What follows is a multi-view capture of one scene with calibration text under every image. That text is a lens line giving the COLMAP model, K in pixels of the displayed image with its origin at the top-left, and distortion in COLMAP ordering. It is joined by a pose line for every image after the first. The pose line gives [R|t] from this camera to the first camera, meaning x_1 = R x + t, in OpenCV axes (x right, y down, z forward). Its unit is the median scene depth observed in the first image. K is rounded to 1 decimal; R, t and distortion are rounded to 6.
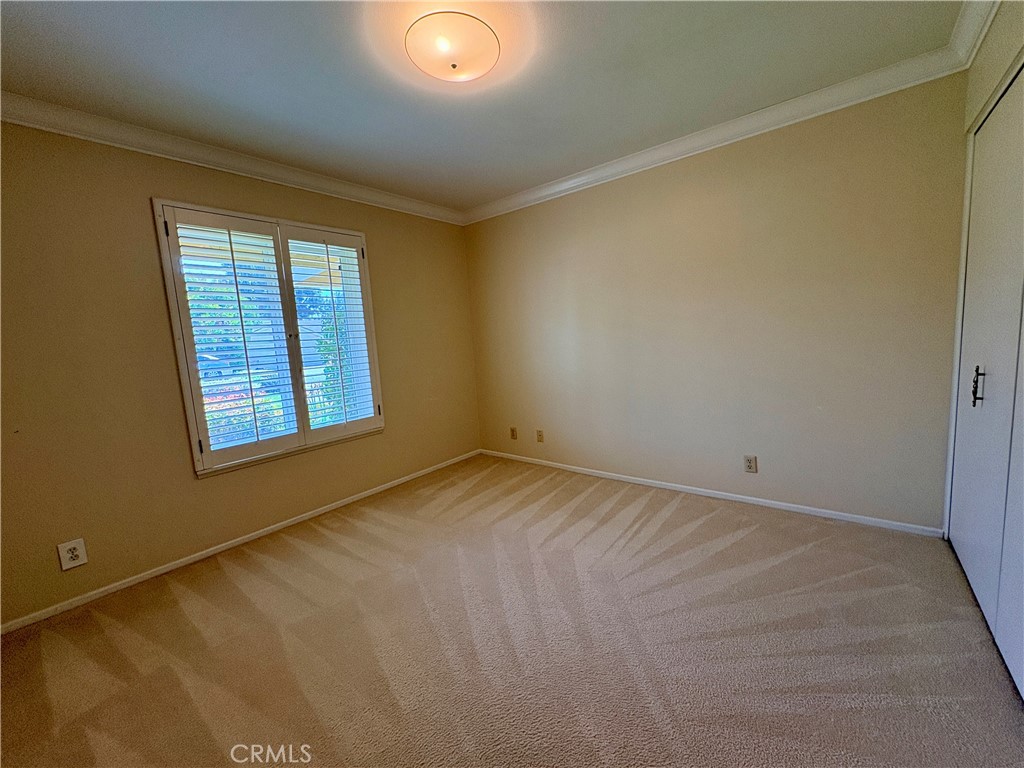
lens RADIAL K [[412.5, 0, 510.7], [0, 412.5, 386.1], [0, 0, 1]] dist [-0.002845, -0.000103]
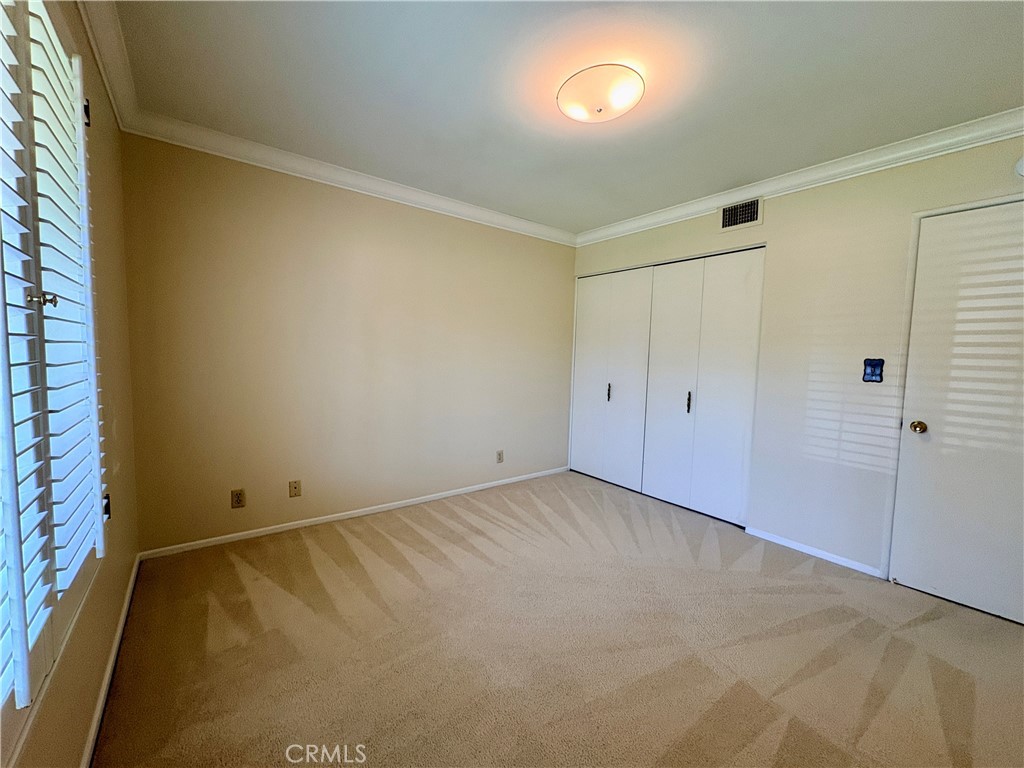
lens RADIAL K [[412.5, 0, 515.7], [0, 412.5, 382.1], [0, 0, 1]] dist [-0.002845, -0.000103]
pose [[0.216141, 0.000693, 0.976362, -0.697269], [0.073669, 0.997138, -0.017016, -0.031298], [-0.973579, 0.075605, 0.215472, 0.568608]]
